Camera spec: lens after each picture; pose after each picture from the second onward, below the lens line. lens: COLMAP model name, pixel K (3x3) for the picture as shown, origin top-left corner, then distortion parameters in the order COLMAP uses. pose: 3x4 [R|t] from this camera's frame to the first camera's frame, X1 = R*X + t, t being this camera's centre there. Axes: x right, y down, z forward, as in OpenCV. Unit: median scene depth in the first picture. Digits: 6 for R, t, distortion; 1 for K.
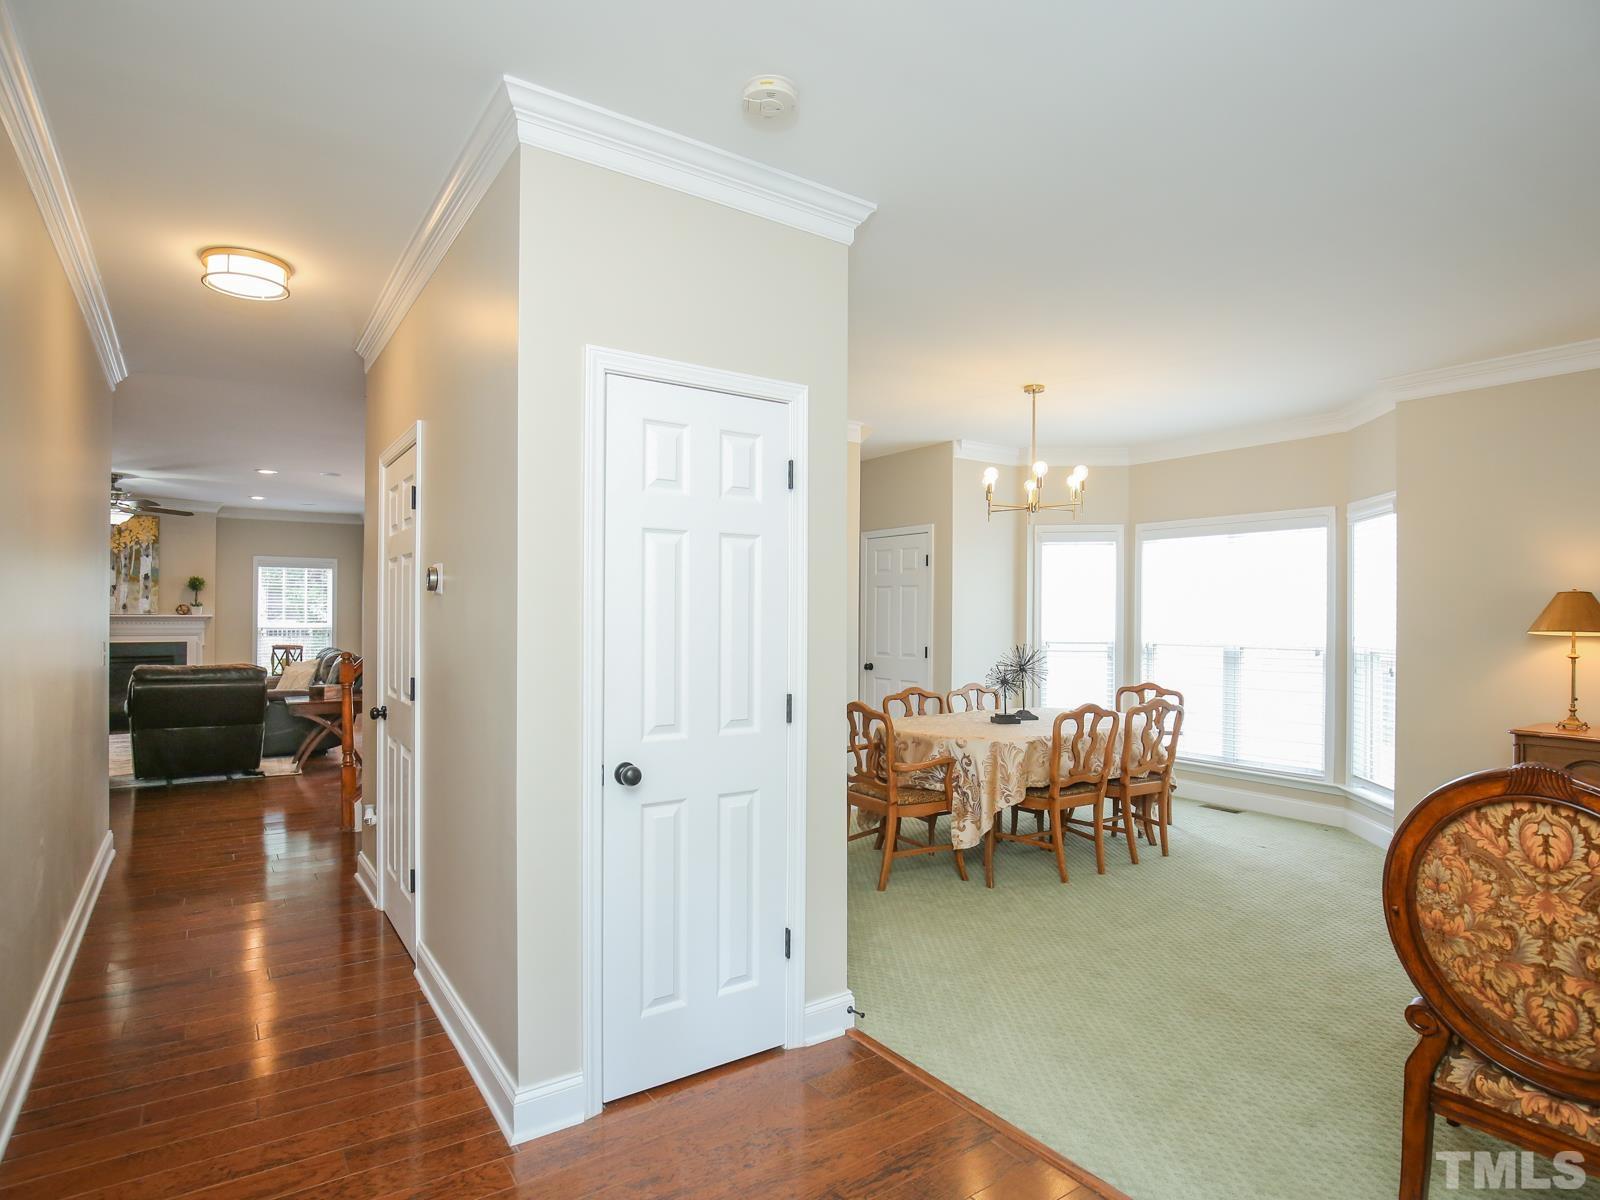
lens RADIAL K [[870.2, 0, 797.1], [0, 870.2, 609.4], [0, 0, 1]] dist [-0.037484, 0.004392]
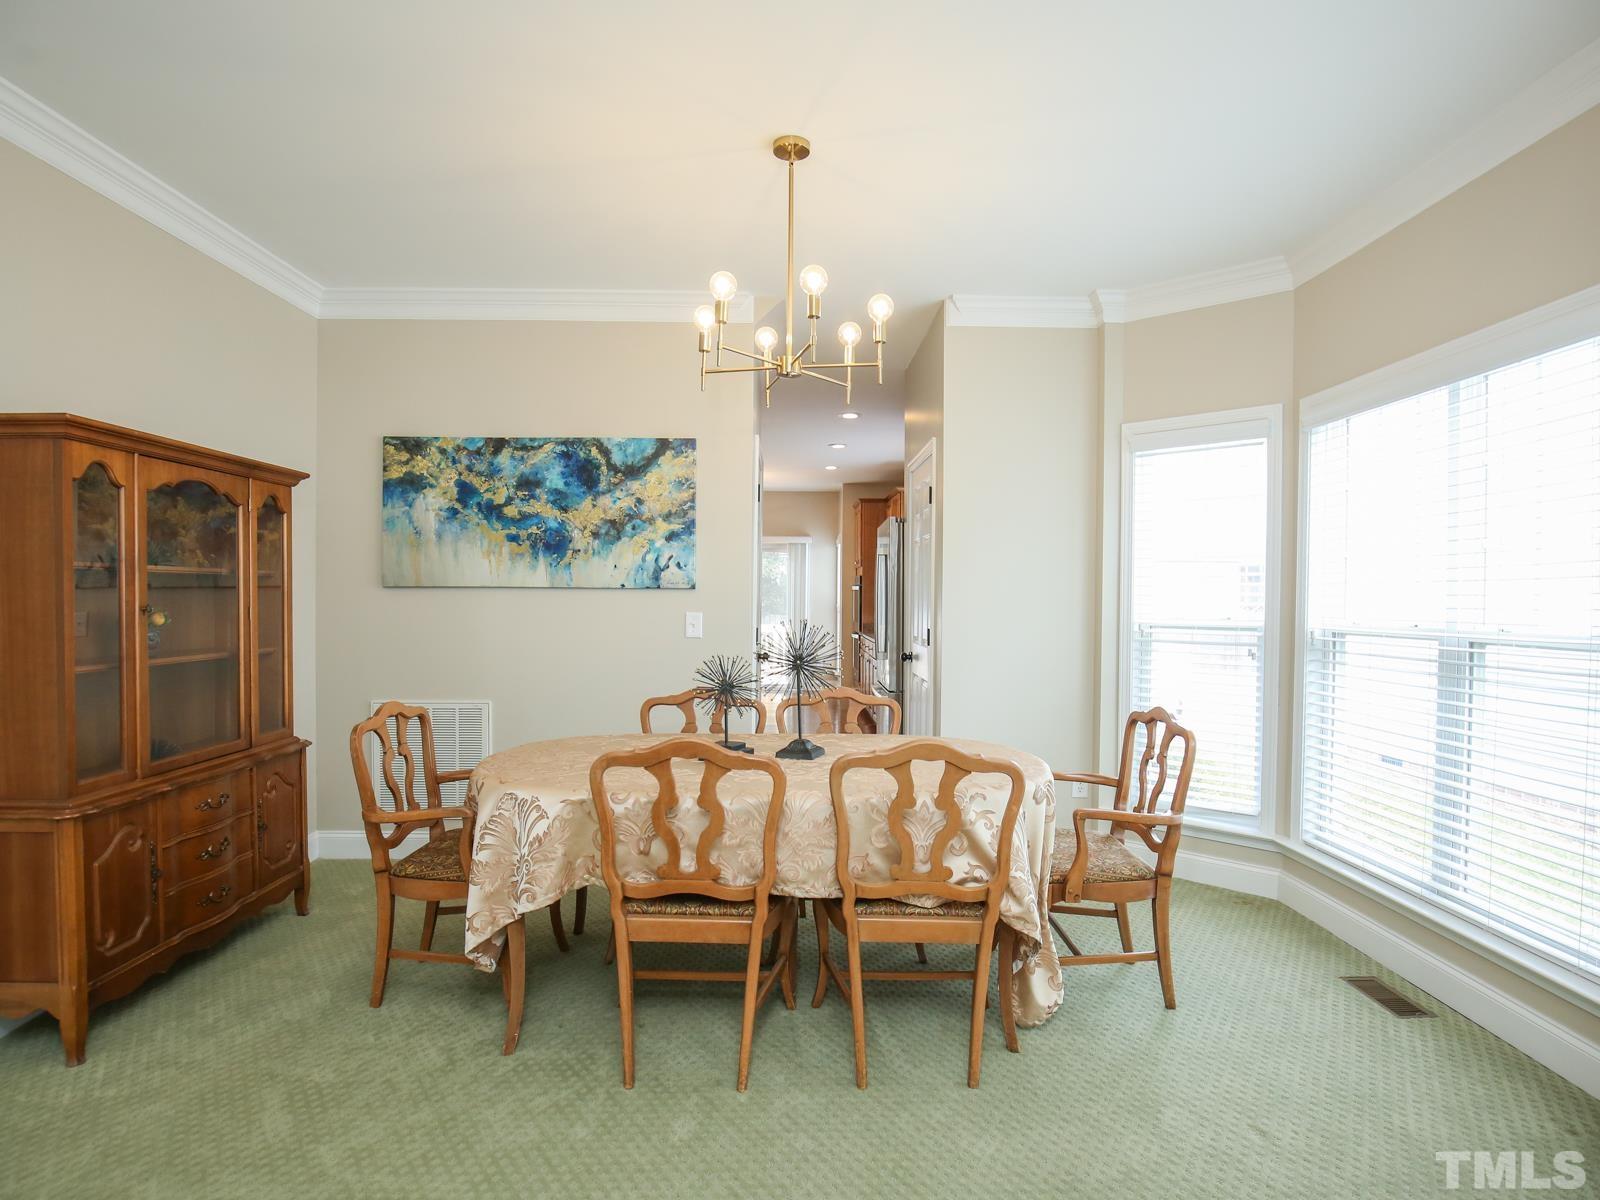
lens RADIAL K [[870.2, 0, 799.5], [0, 870.2, 594.4], [0, 0, 1]] dist [-0.037484, 0.004392]
pose [[0.828901, -0.002776, -0.559389, 0.442251], [-0.001181, 0.999977, -0.006713, 0.022200], [0.559394, 0.006225, 0.828878, 0.425576]]
